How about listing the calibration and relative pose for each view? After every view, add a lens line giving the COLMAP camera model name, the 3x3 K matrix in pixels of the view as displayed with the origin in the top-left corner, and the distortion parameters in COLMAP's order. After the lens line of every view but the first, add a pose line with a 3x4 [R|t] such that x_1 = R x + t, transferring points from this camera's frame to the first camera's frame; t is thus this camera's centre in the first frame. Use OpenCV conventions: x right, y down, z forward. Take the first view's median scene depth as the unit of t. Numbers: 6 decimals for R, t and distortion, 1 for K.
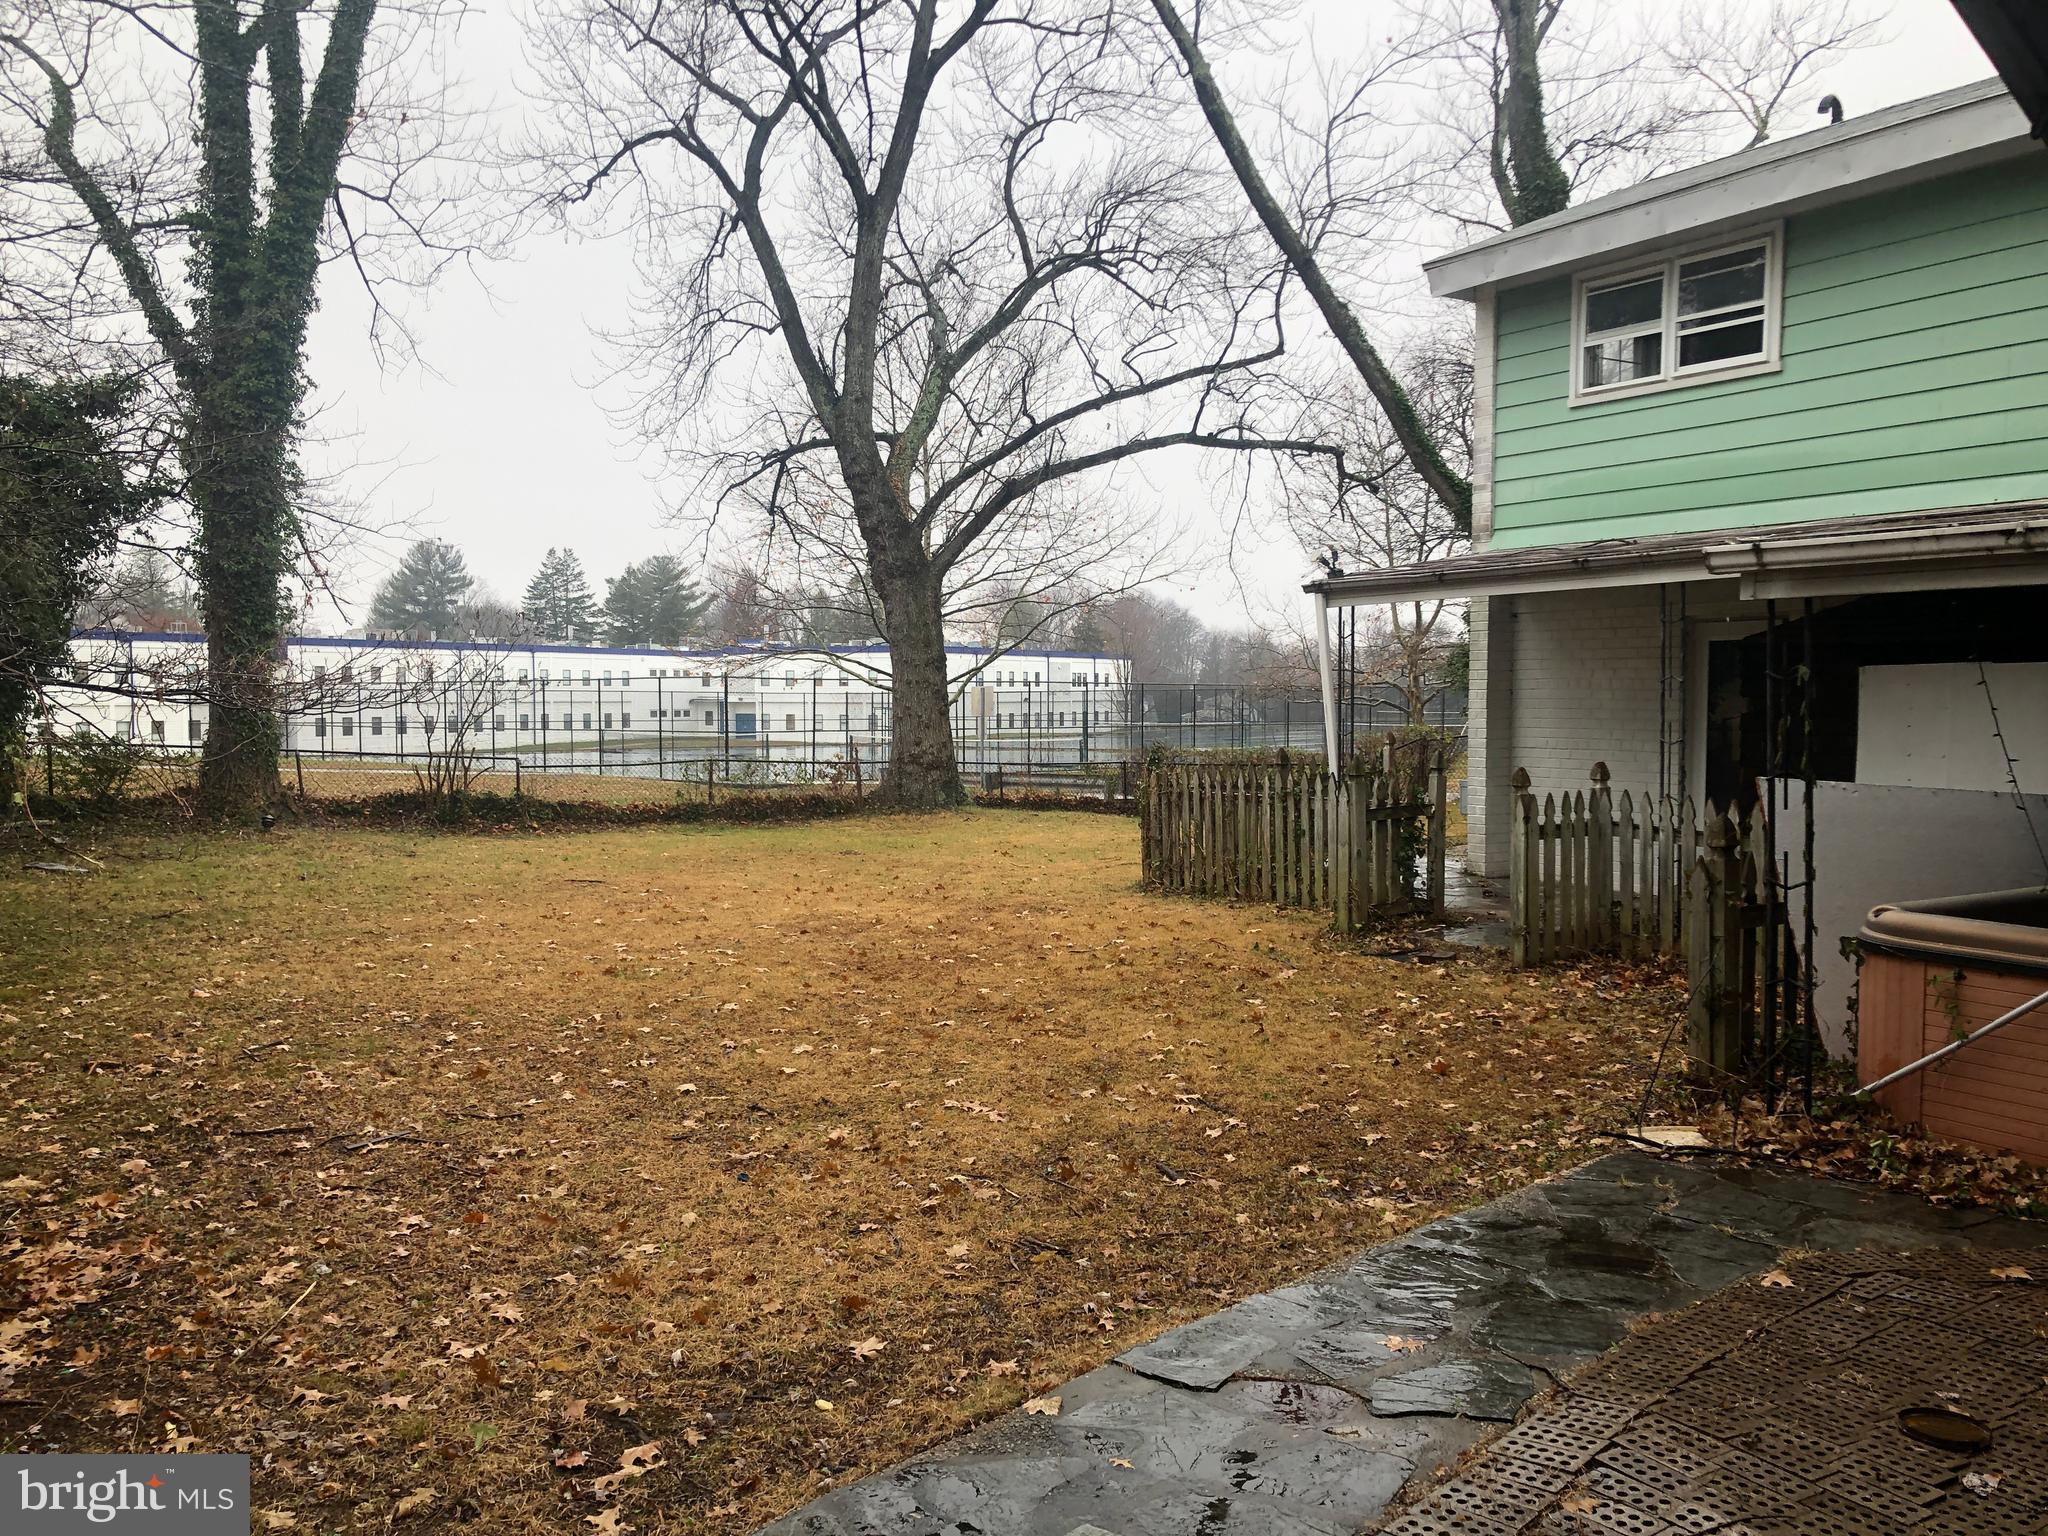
lens RADIAL K [[1682.9, 0, 1026.9], [0, 1682.9, 784.9], [0, 0, 1]] dist [0.012272, 0.007937]
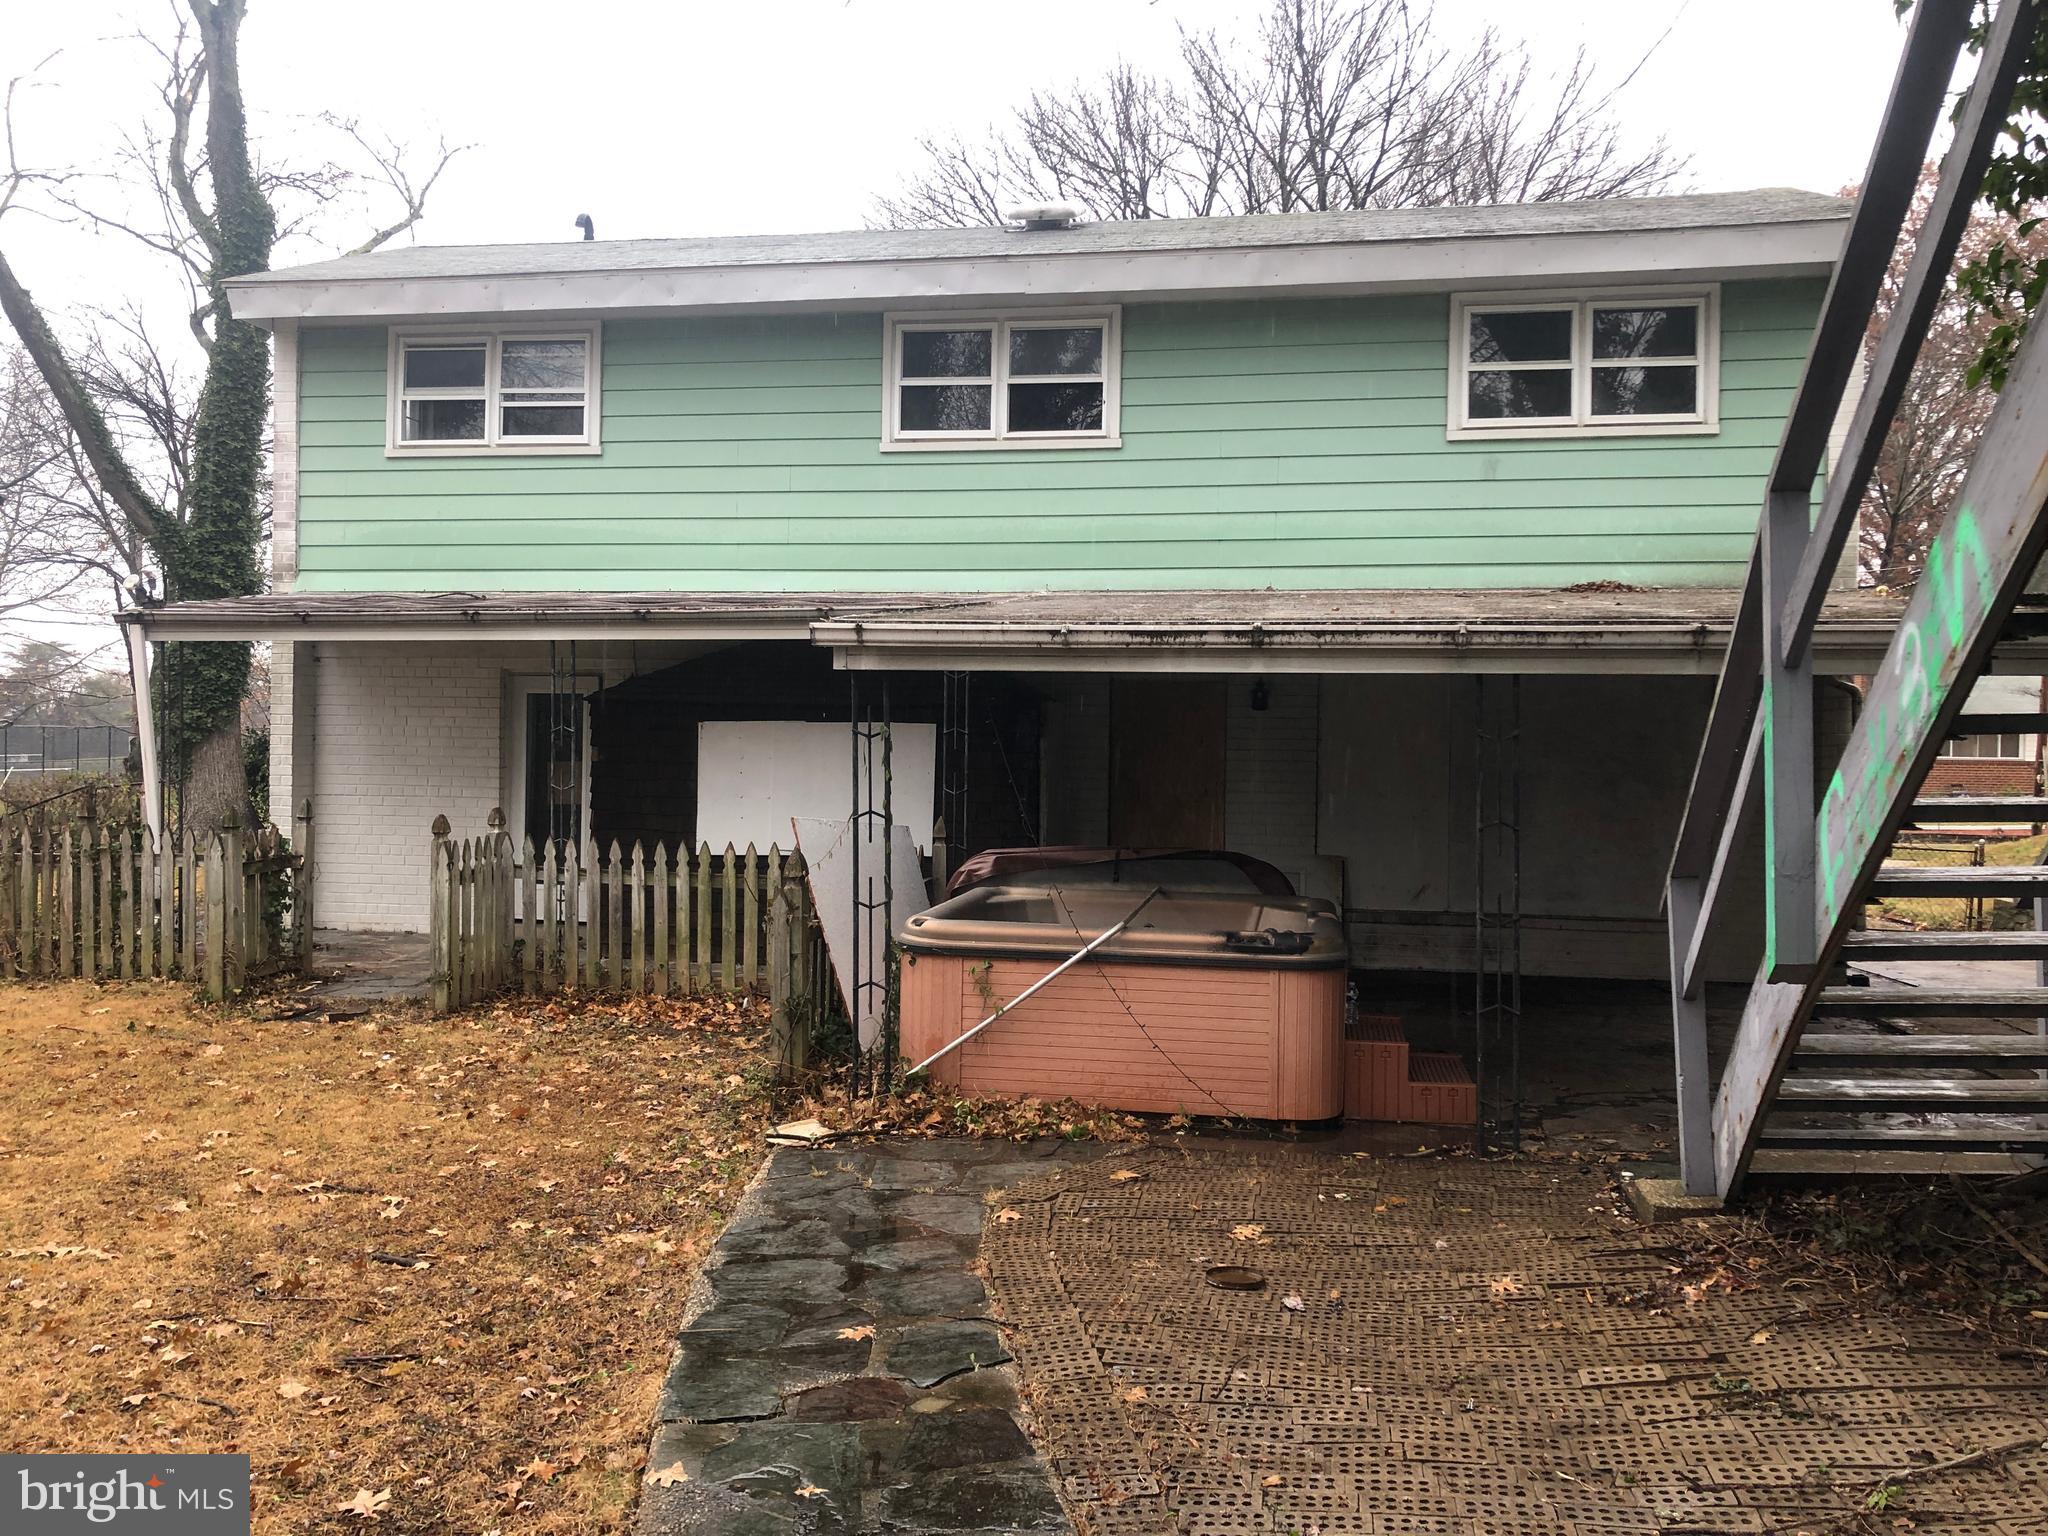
lens RADIAL K [[1682.9, 0, 1028.1], [0, 1682.9, 753.0], [0, 0, 1]] dist [0.012272, 0.007937]
pose [[0.650660, 0.004572, 0.759355, -0.222047], [0.028799, 0.999114, -0.030692, -0.005386], [-0.758823, 0.041839, 0.649952, 0.069062]]
